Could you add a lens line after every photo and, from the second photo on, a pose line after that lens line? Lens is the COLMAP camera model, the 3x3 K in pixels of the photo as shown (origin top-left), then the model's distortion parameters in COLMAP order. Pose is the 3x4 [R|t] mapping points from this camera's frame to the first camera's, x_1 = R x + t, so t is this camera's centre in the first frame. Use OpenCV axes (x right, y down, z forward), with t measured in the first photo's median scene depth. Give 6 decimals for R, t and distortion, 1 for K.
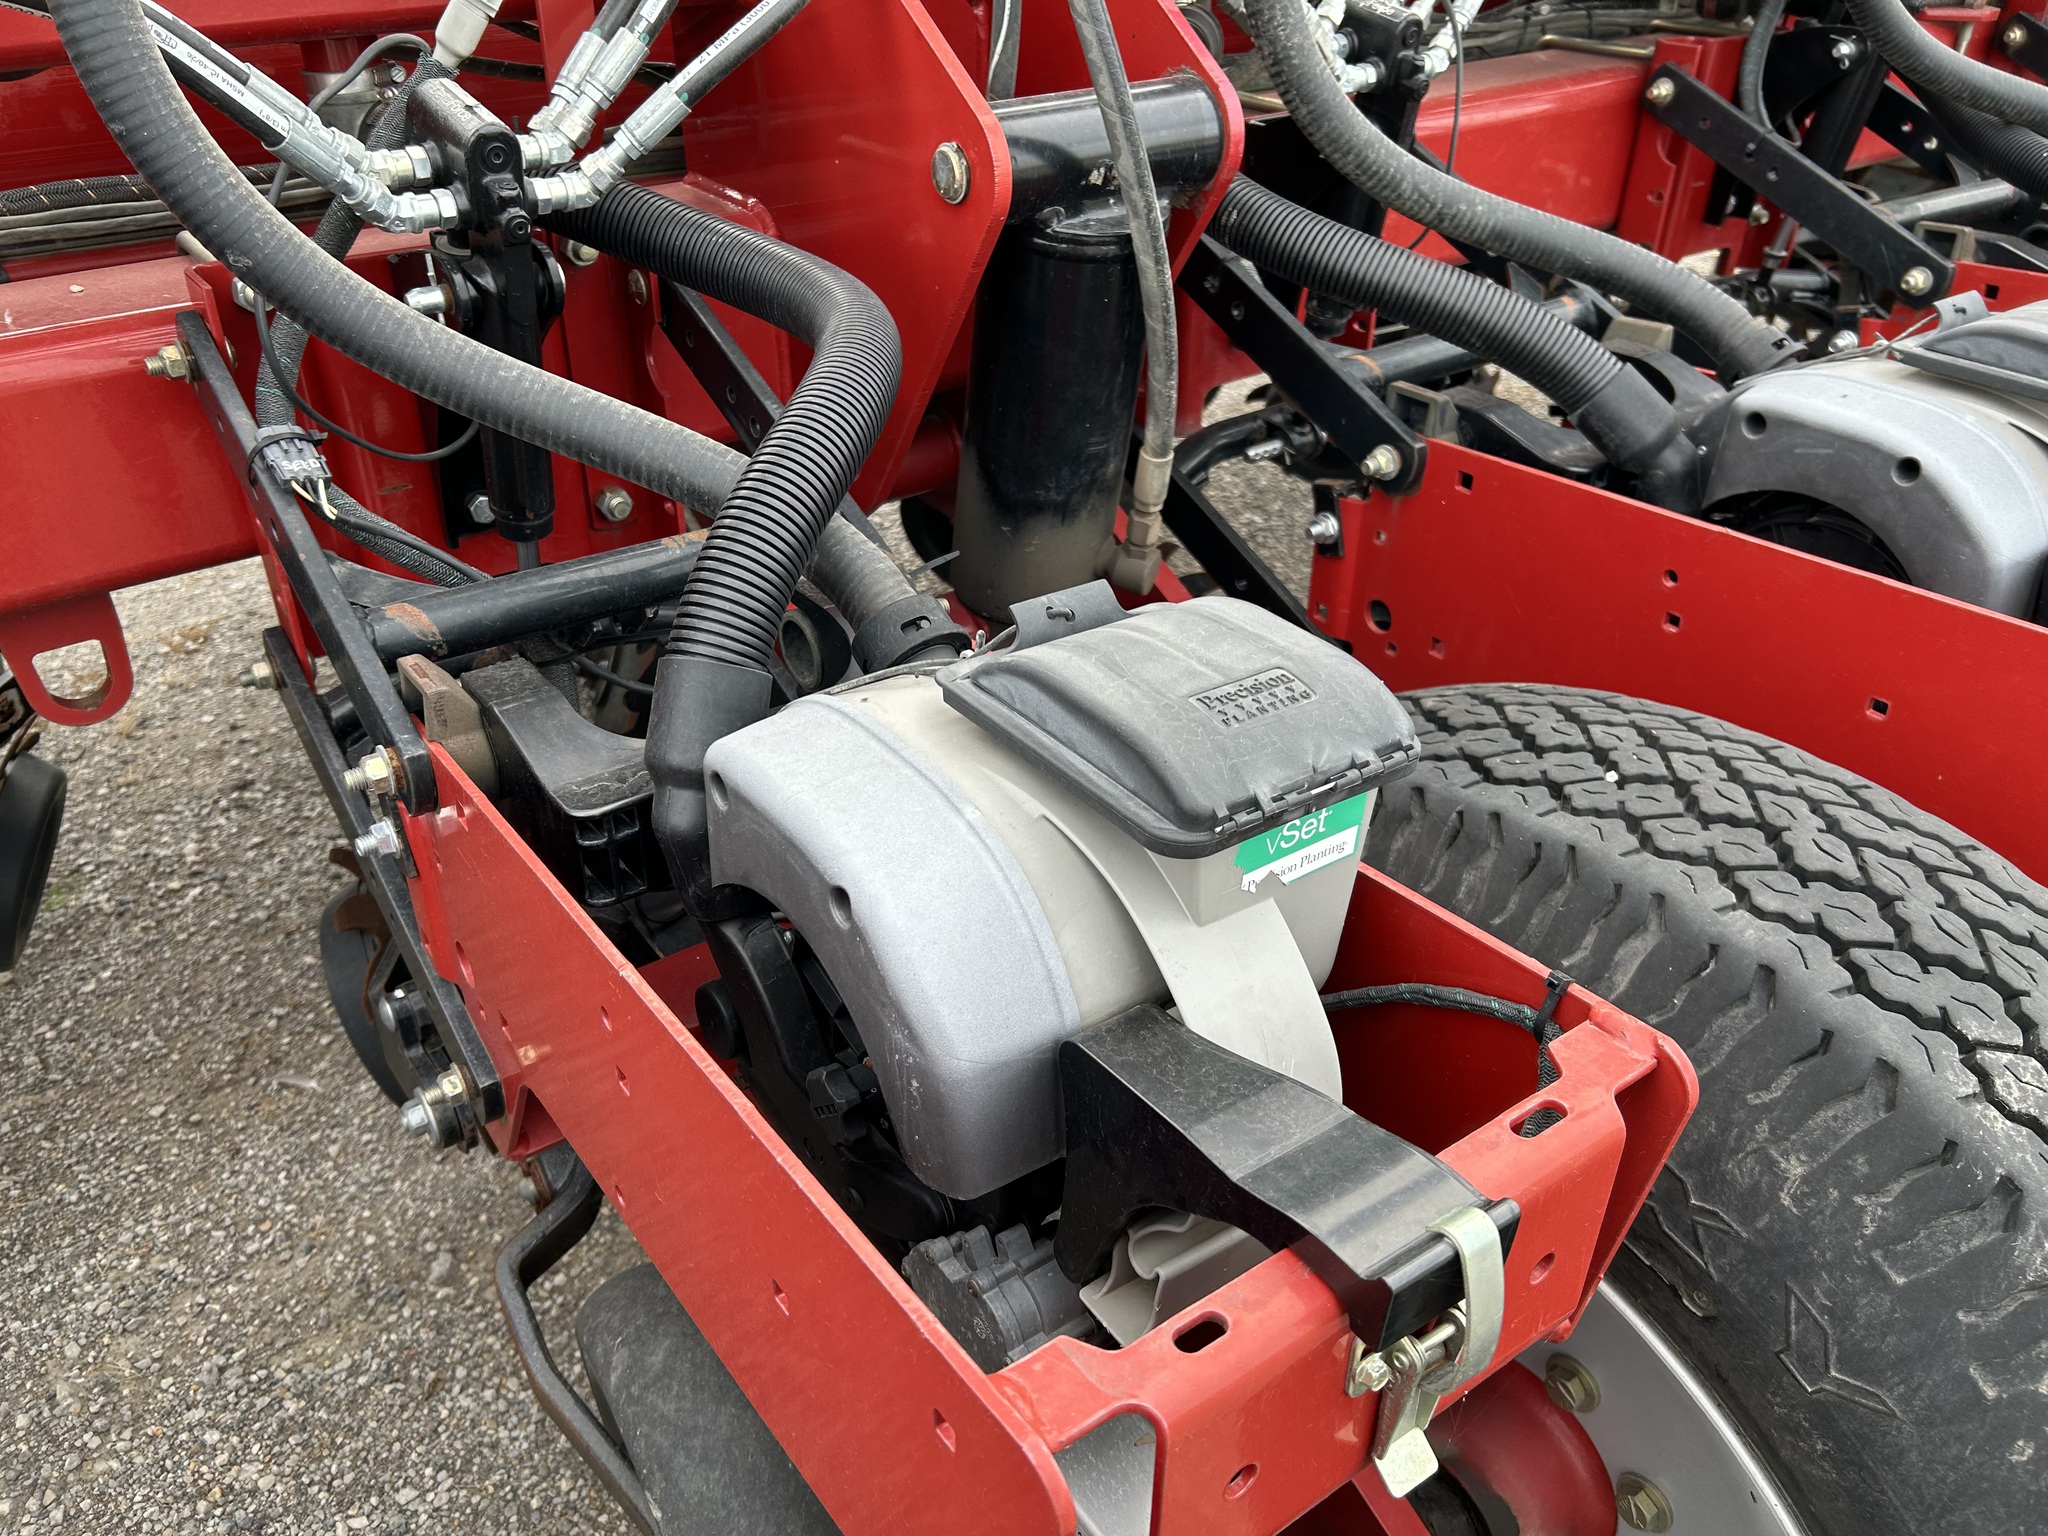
lens RADIAL K [[1521.3, 0, 974.6], [0, 1521.3, 791.4], [0, 0, 1]] dist [0.042671, -0.052338]
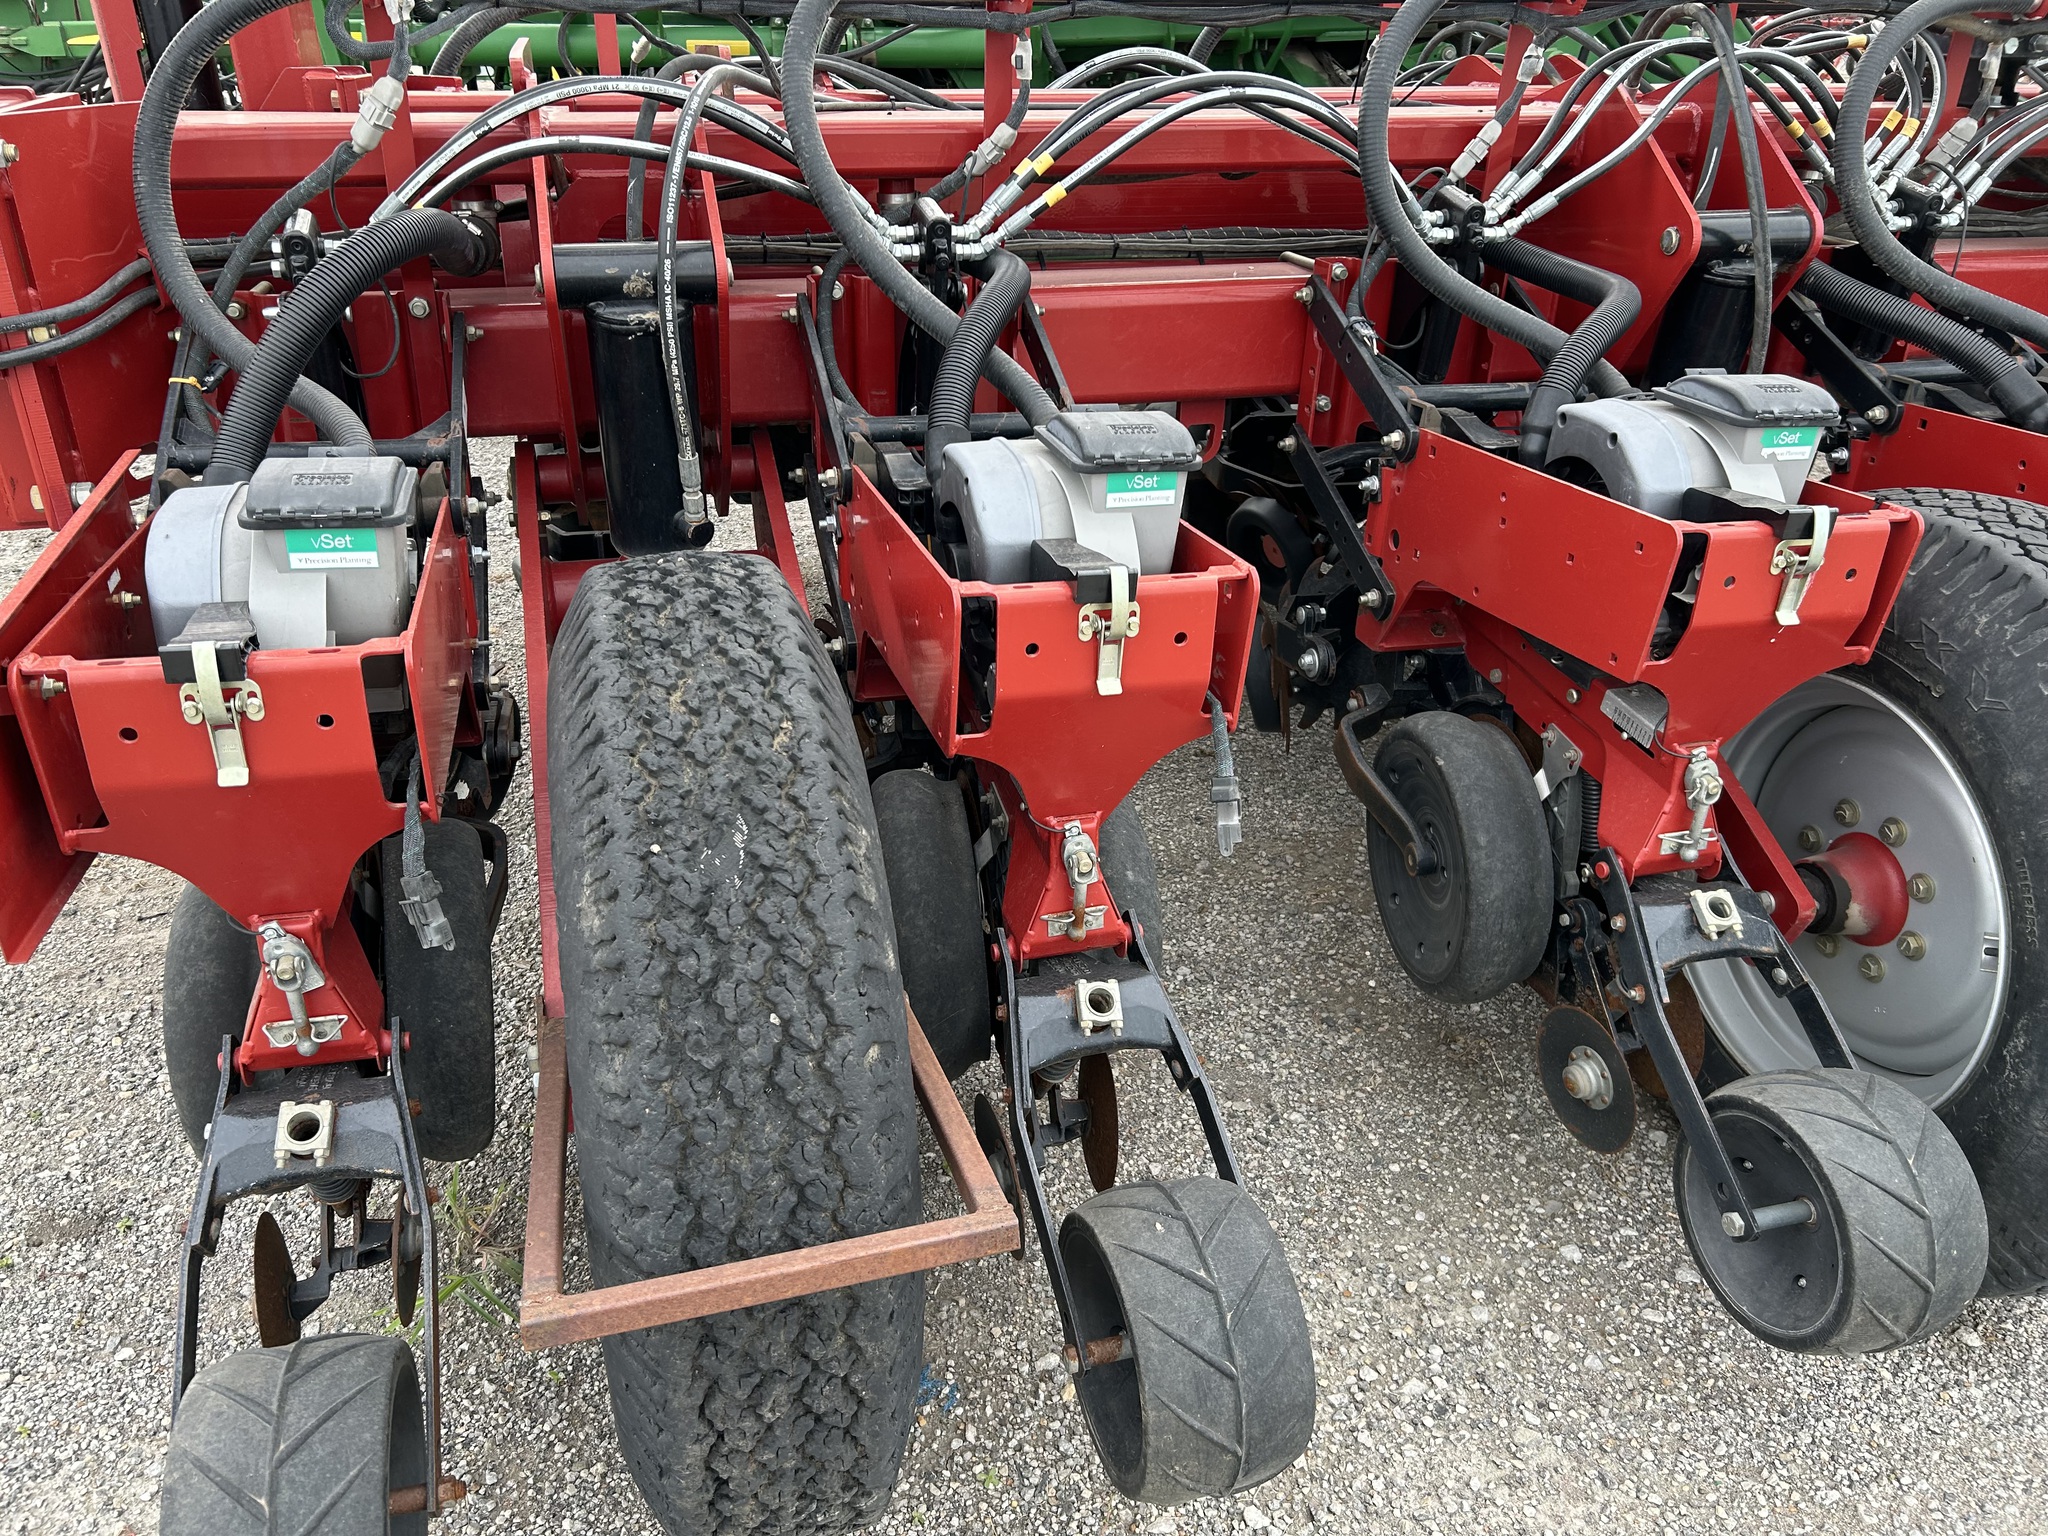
lens RADIAL K [[1515.0, 0, 1006.5], [0, 1515.0, 784.6], [0, 0, 1]] dist [0.029483, -0.022181]
pose [[0.936623, 0.178748, -0.301308, -0.108691], [-0.210961, 0.974400, -0.077723, 0.725783], [0.279701, 0.136362, 0.950354, -1.238053]]
